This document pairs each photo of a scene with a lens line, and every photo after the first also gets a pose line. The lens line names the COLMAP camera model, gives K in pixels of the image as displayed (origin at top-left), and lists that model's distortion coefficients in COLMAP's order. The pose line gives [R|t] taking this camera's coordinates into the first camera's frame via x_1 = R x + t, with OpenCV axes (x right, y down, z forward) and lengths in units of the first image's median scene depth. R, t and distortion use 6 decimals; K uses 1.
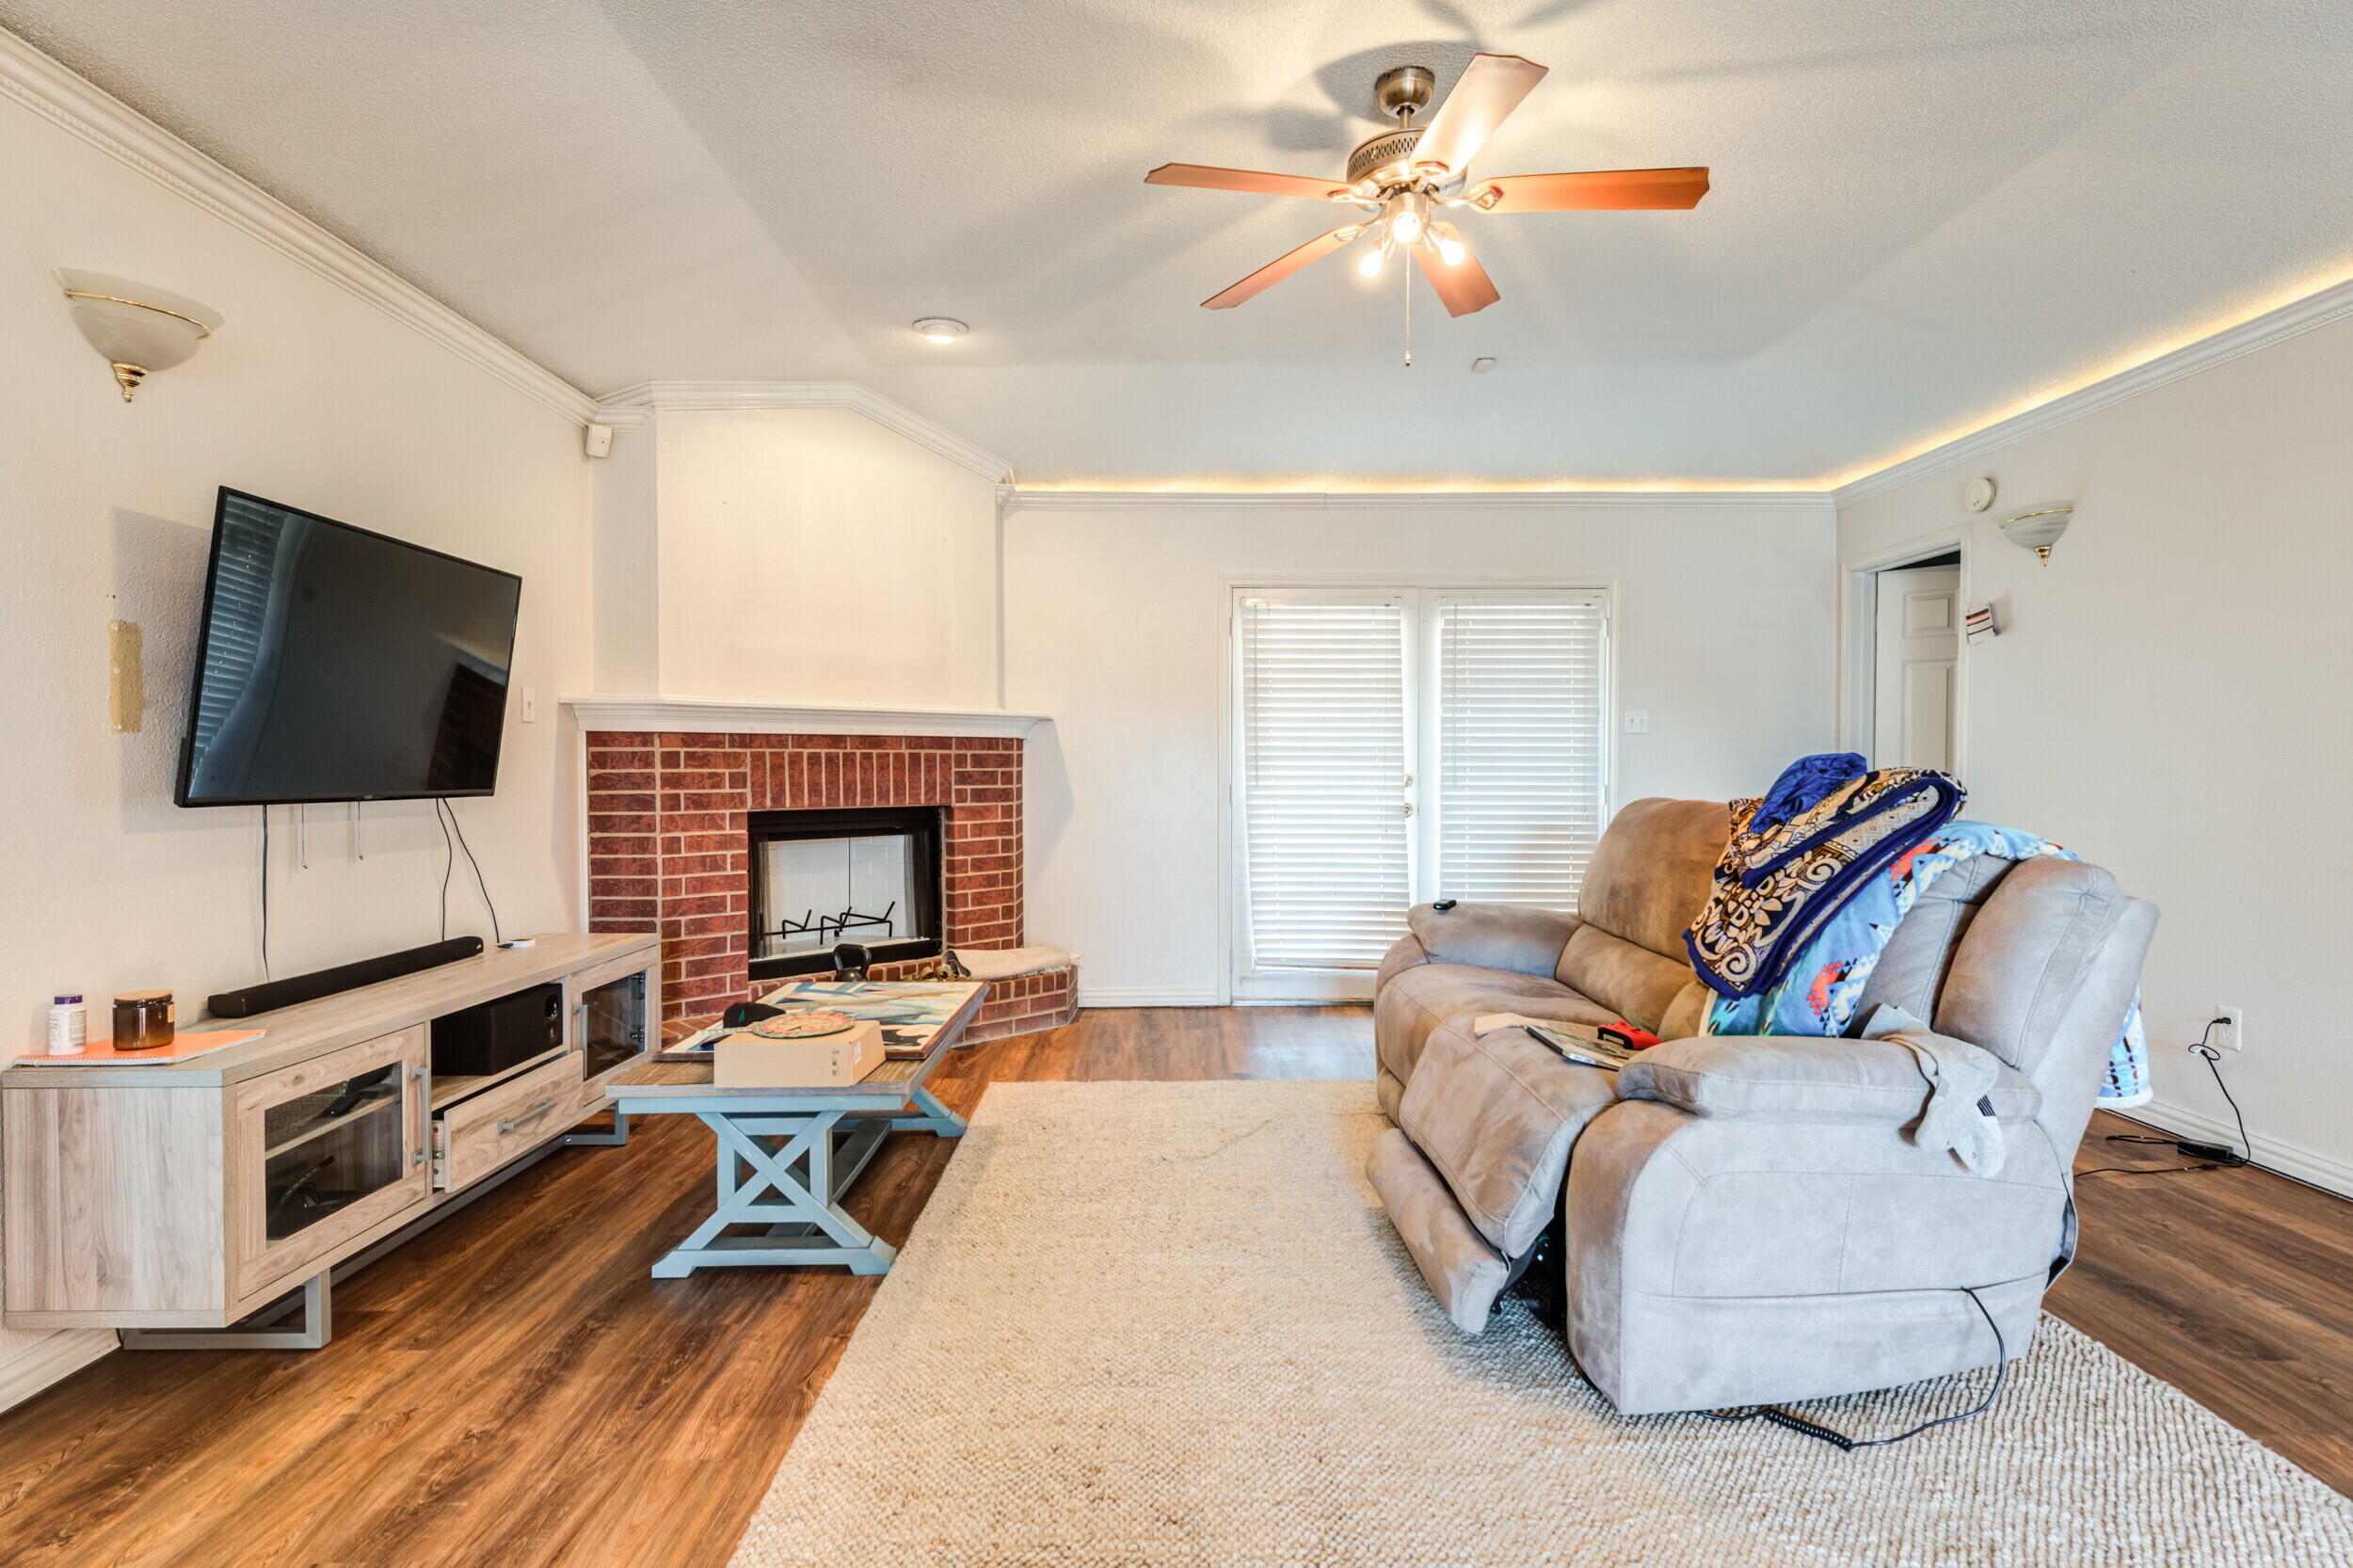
lens RADIAL K [[1259.1, 0, 1176.5], [0, 1259.1, 784.0], [0, 0, 1]] dist [0.011650, -0.000912]
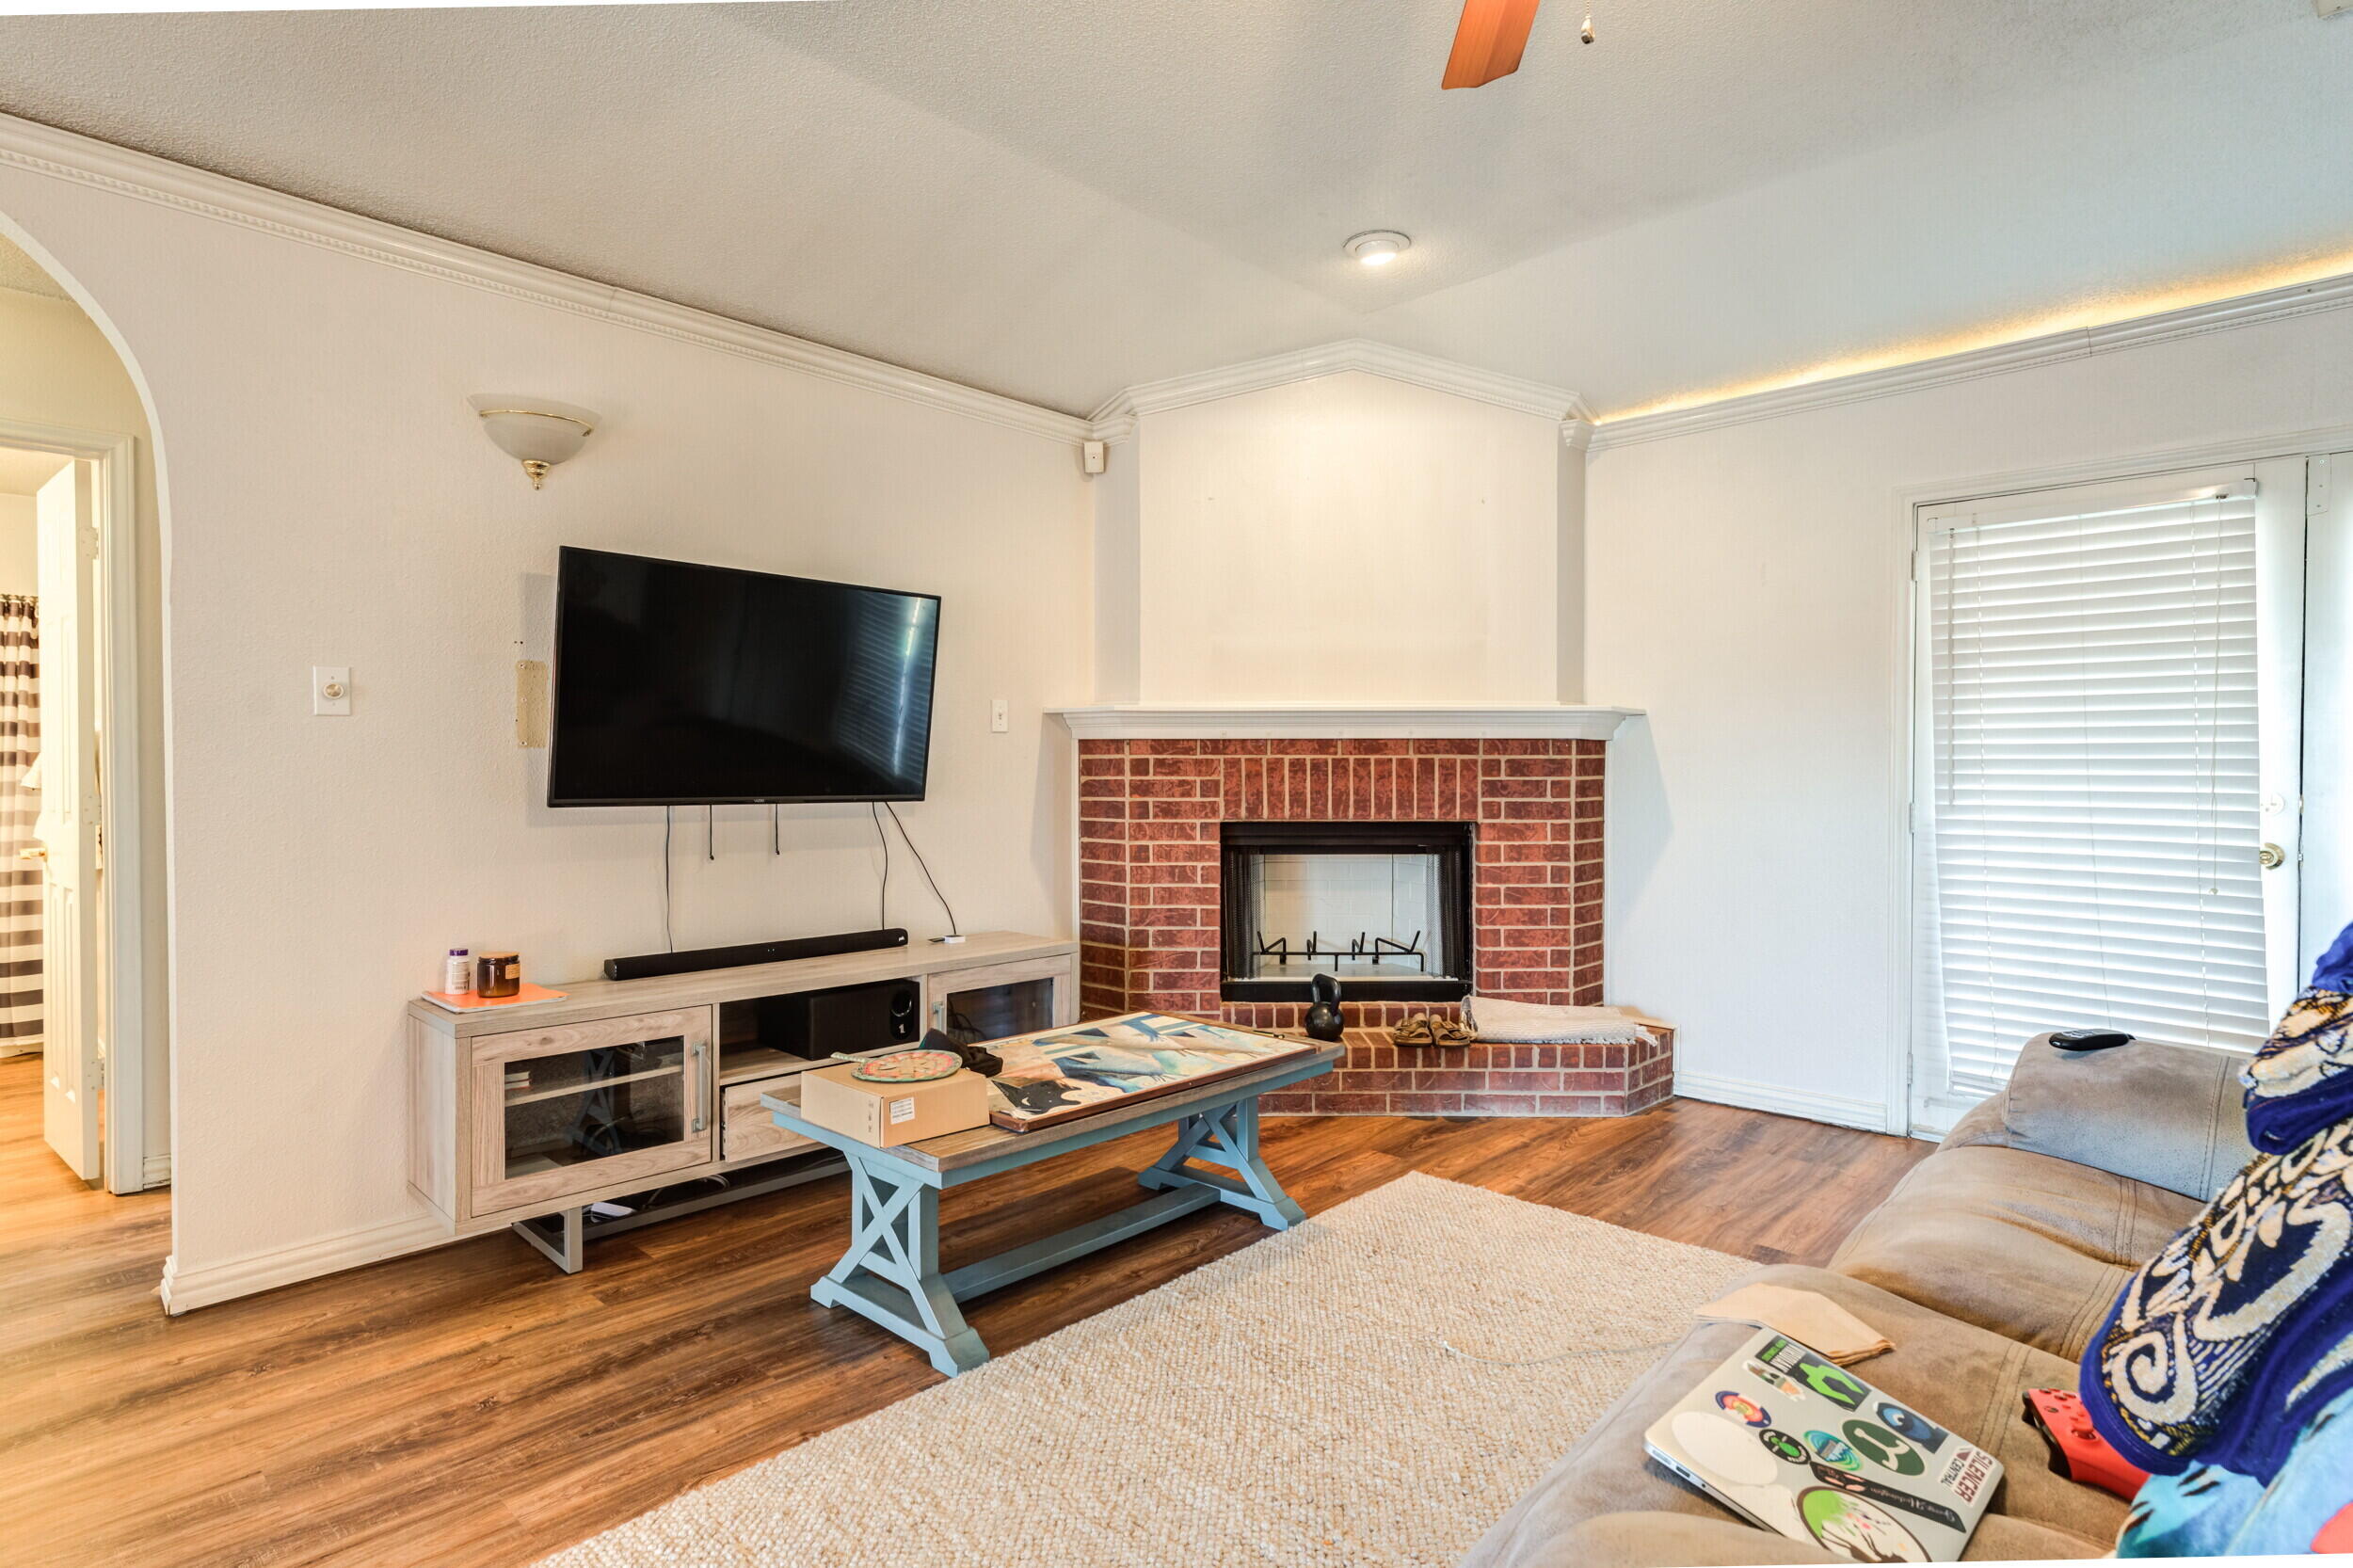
lens RADIAL K [[1222.3, 0, 1176.5], [0, 1222.3, 784.0], [0, 0, 1]] dist [0.012292, -0.002329]
pose [[0.702037, 0.010839, -0.712058, 0.291374], [-0.012204, 0.999920, 0.003189, -0.009032], [0.712036, 0.006452, 0.702113, 0.338509]]
